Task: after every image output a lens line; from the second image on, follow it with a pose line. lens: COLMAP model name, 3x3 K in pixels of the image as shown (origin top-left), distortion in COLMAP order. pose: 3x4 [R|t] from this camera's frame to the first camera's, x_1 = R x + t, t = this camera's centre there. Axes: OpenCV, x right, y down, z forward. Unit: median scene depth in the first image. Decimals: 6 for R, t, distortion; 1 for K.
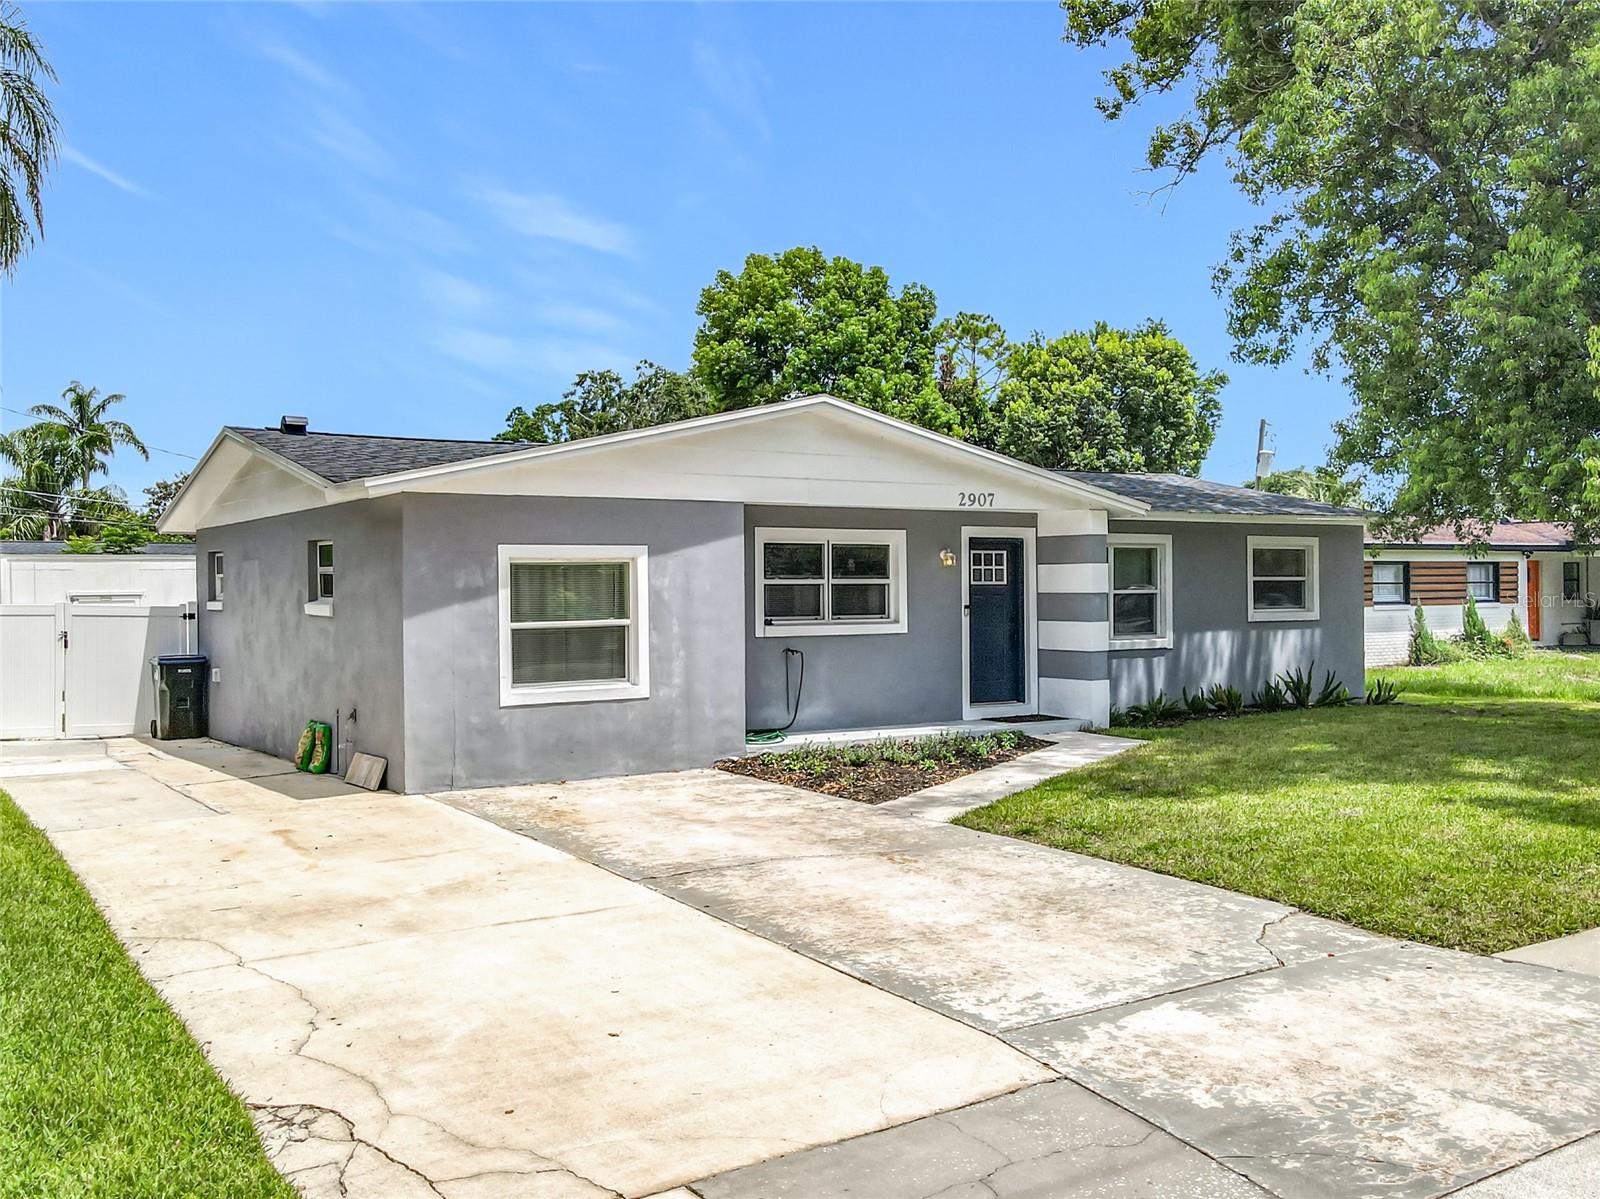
lens RADIAL K [[1426.4, 0, 768.7], [0, 1426.4, 593.0], [0, 0, 1]] dist [-0.049132, 0.112391]
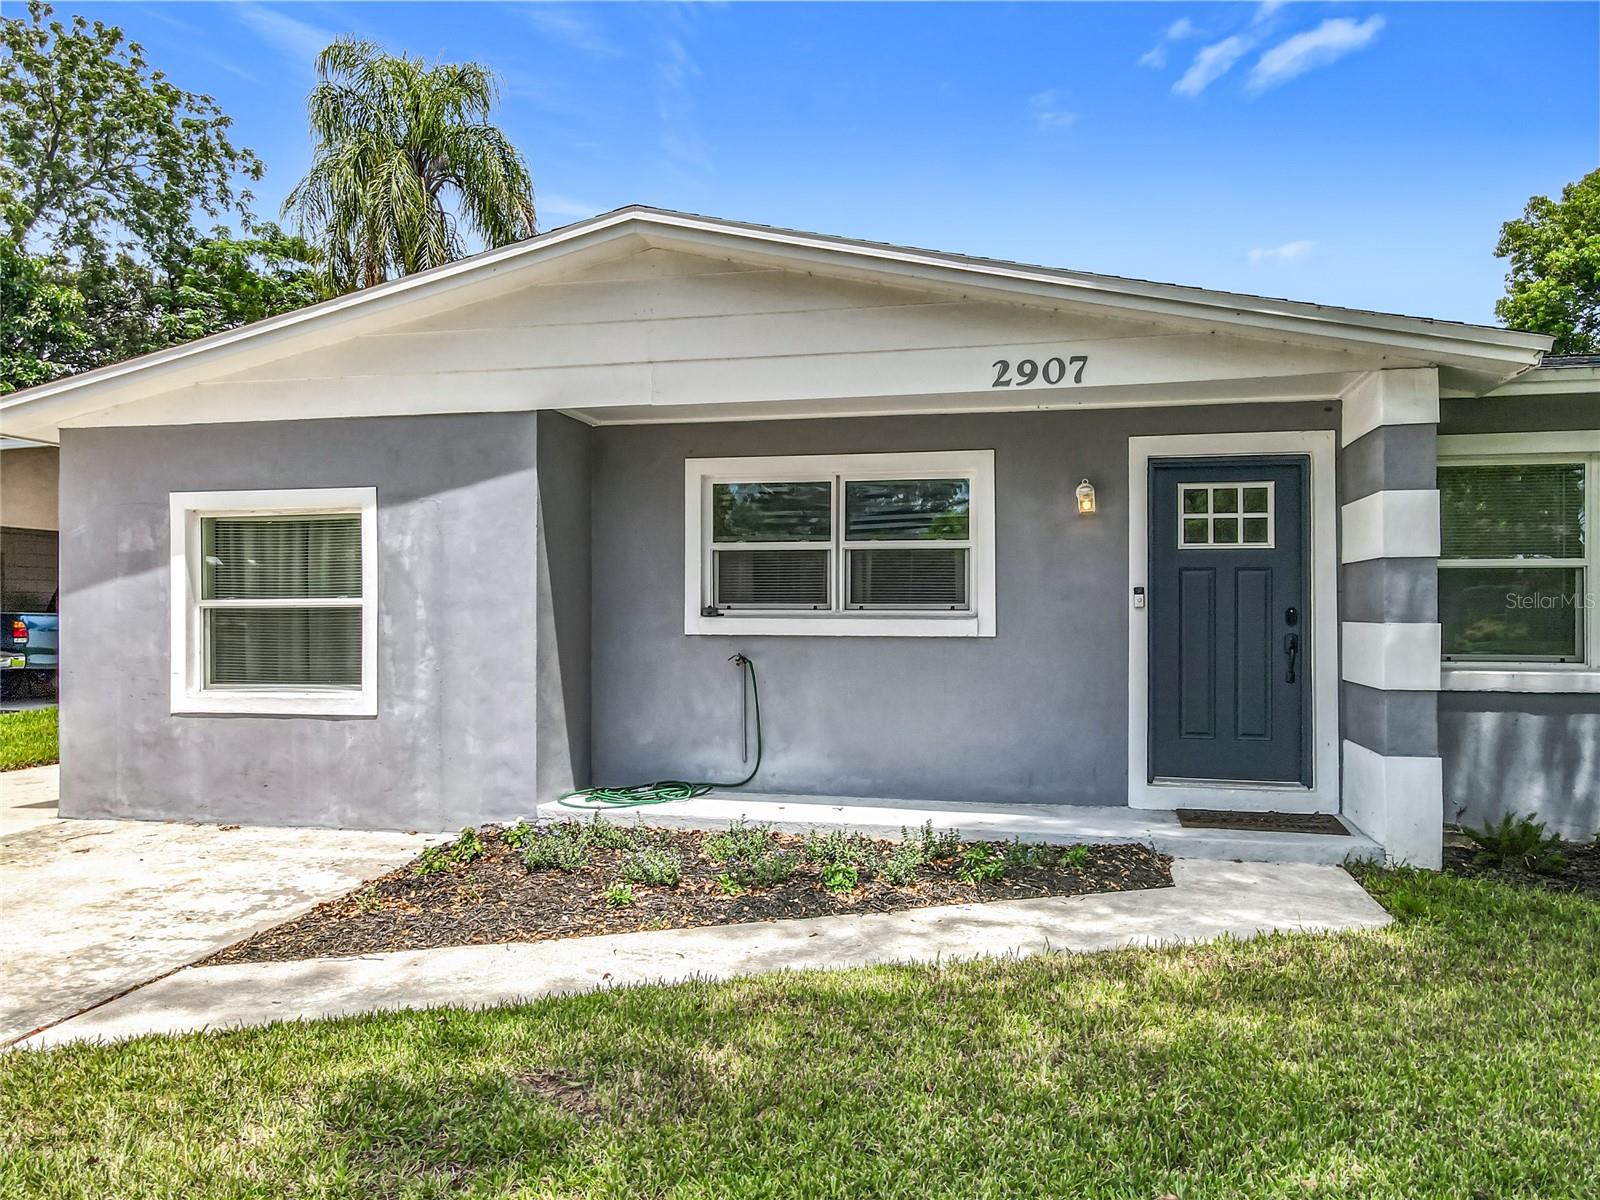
lens RADIAL K [[1178.0, 0, 790.9], [0, 1178.0, 605.8], [0, 0, 1]] dist [-0.013220, 0.041994]
pose [[0.704027, 0.004892, -0.710156, 0.363683], [-0.009512, 0.999952, -0.002541, 0.017988], [0.710109, 0.008544, 0.704039, 0.621246]]
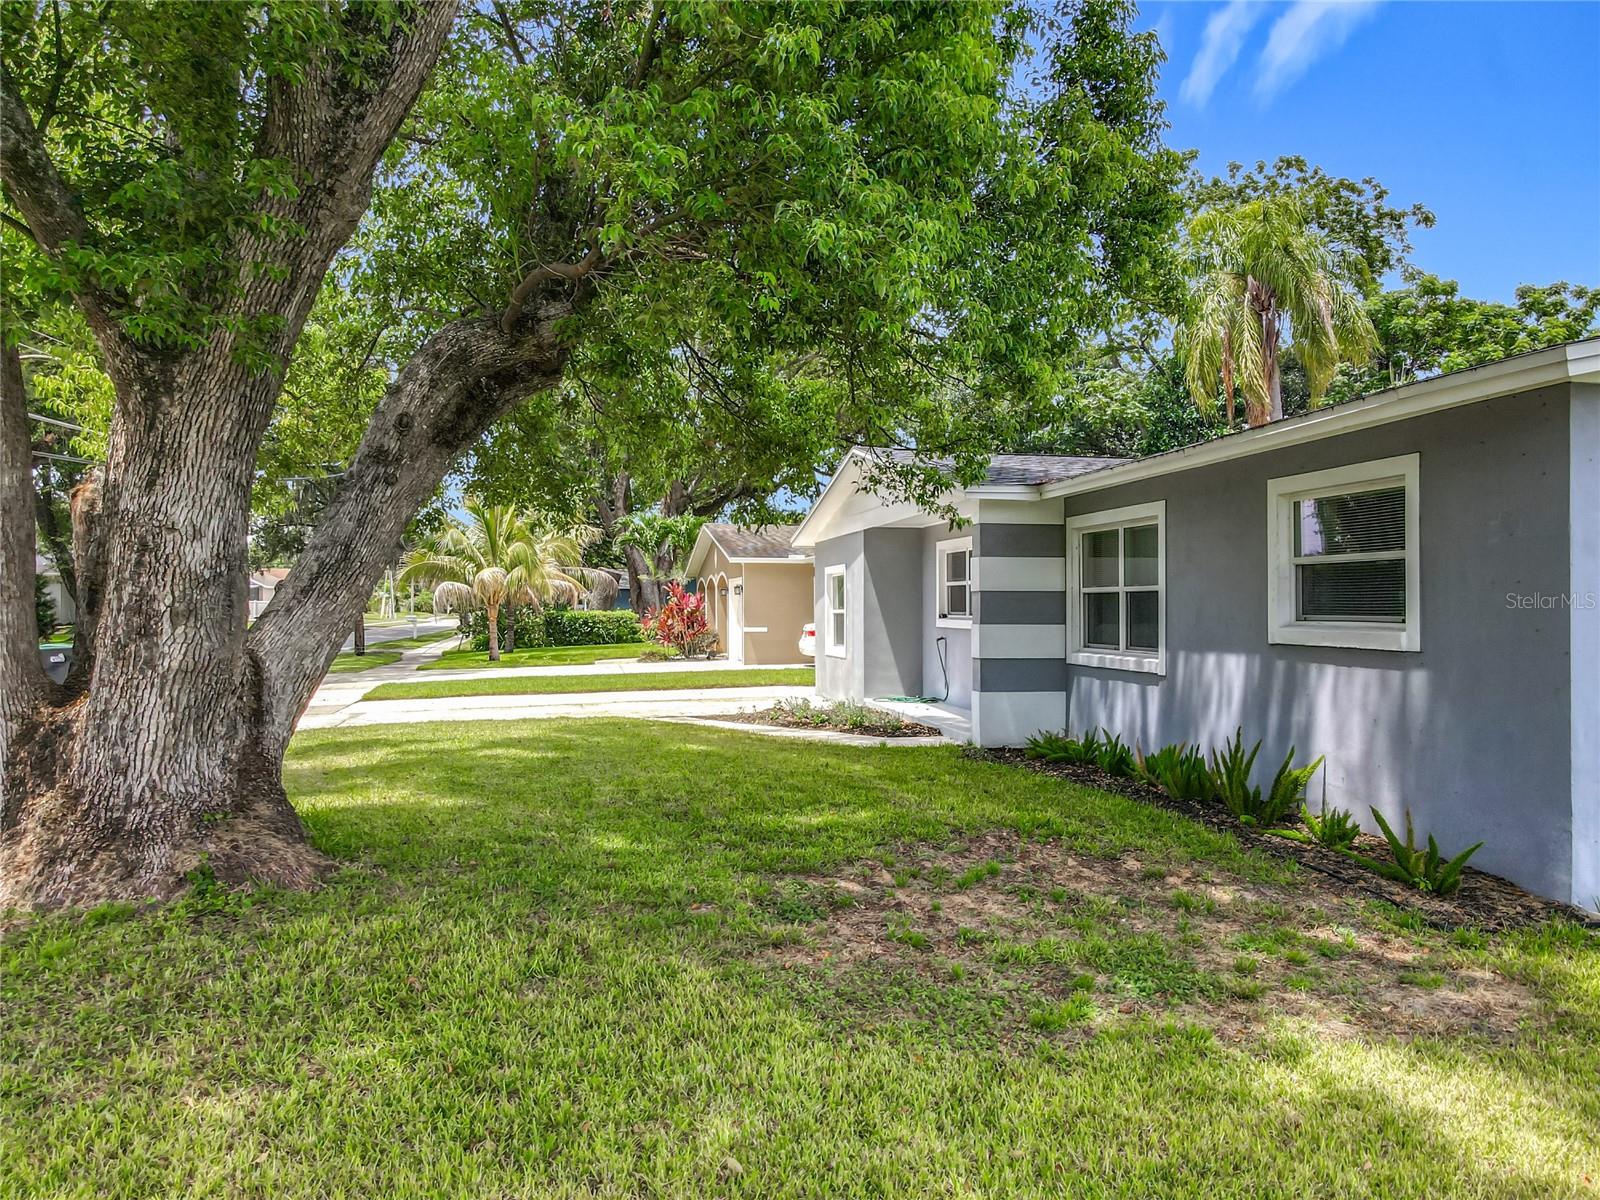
lens RADIAL K [[1178.0, 0, 790.9], [0, 1178.0, 605.8], [0, 0, 1]] dist [-0.013220, 0.041994]
pose [[-0.369593, 0.007397, -0.929164, 0.973485], [0.001690, 0.999972, 0.007289, 0.003305], [0.929192, 0.001124, -0.369595, 1.185773]]
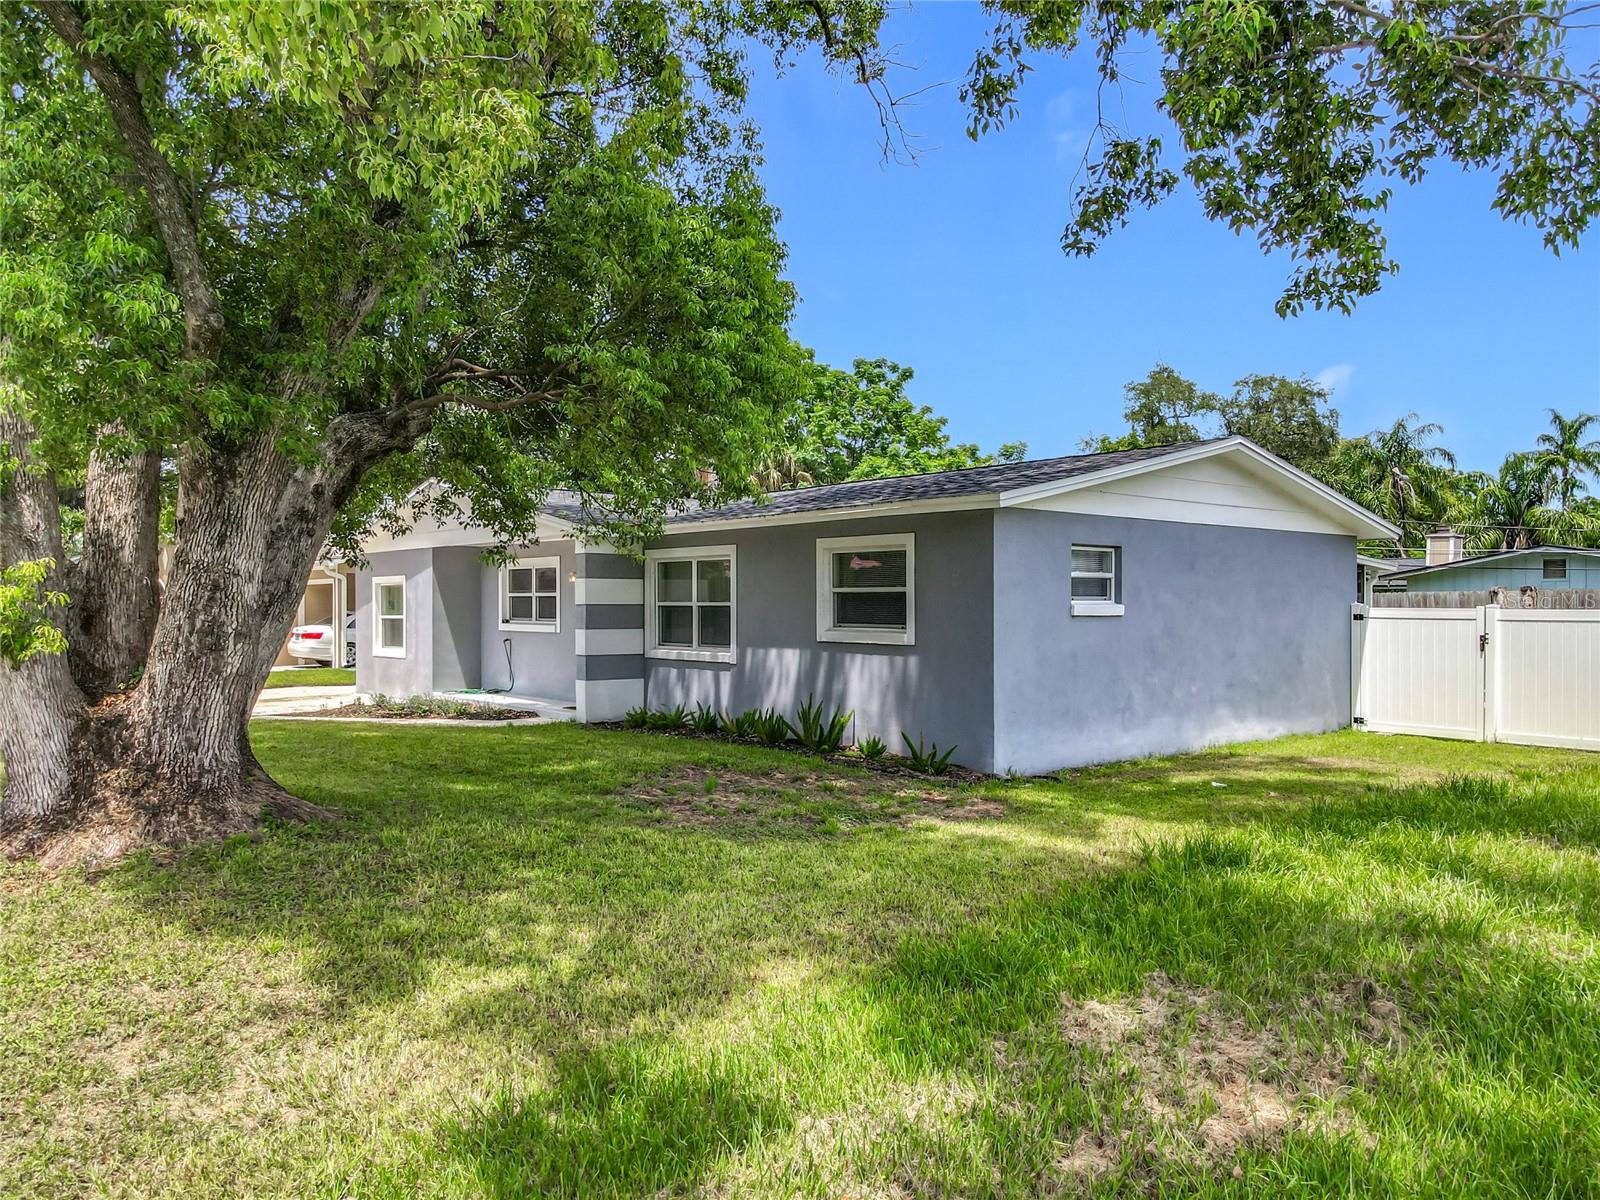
lens RADIAL K [[1178.8, 0, 802.0], [0, 1178.8, 615.5], [0, 0, 1]] dist [-0.020732, 0.034892]
pose [[0.156705, 0.018872, -0.987465, 1.232813], [-0.003345, 0.999822, 0.018578, -0.009692], [0.987640, 0.000391, 0.156740, 1.047295]]
